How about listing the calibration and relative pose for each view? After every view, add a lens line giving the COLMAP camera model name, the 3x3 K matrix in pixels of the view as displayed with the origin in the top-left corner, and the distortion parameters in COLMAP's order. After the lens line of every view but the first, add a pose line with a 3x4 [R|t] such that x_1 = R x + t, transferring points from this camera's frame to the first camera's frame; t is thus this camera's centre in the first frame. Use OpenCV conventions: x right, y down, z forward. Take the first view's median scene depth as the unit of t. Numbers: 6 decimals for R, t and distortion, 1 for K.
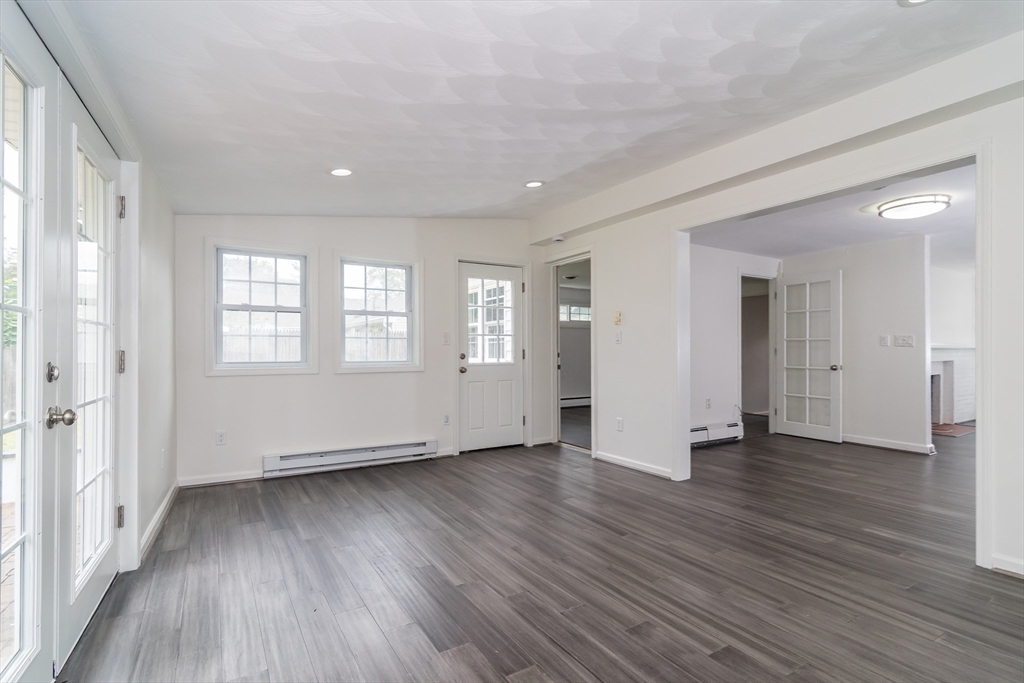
lens RADIAL K [[495.1, 0, 512.4], [0, 495.1, 348.0], [0, 0, 1]] dist [0.001576, 0.000378]
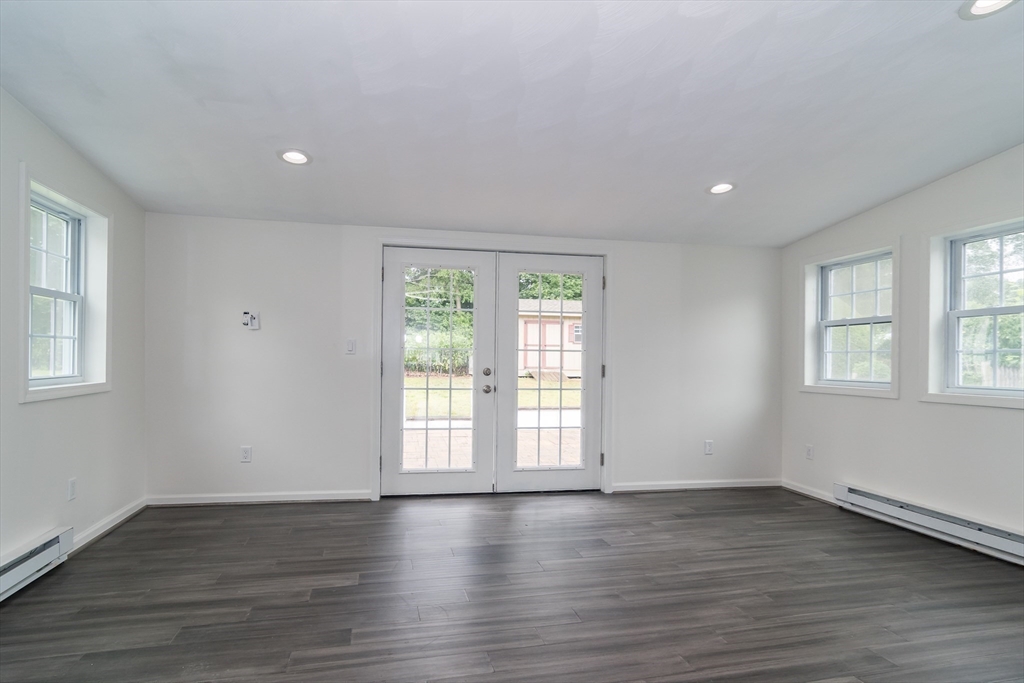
lens RADIAL K [[509.4, 0, 512.7], [0, 509.4, 357.7], [0, 0, 1]] dist [-0.003911, -0.000595]
pose [[-0.284942, -0.006136, -0.958525, 0.727128], [-0.011577, 0.999929, -0.002960, -0.005630], [0.958475, 0.010253, -0.284993, 0.861812]]
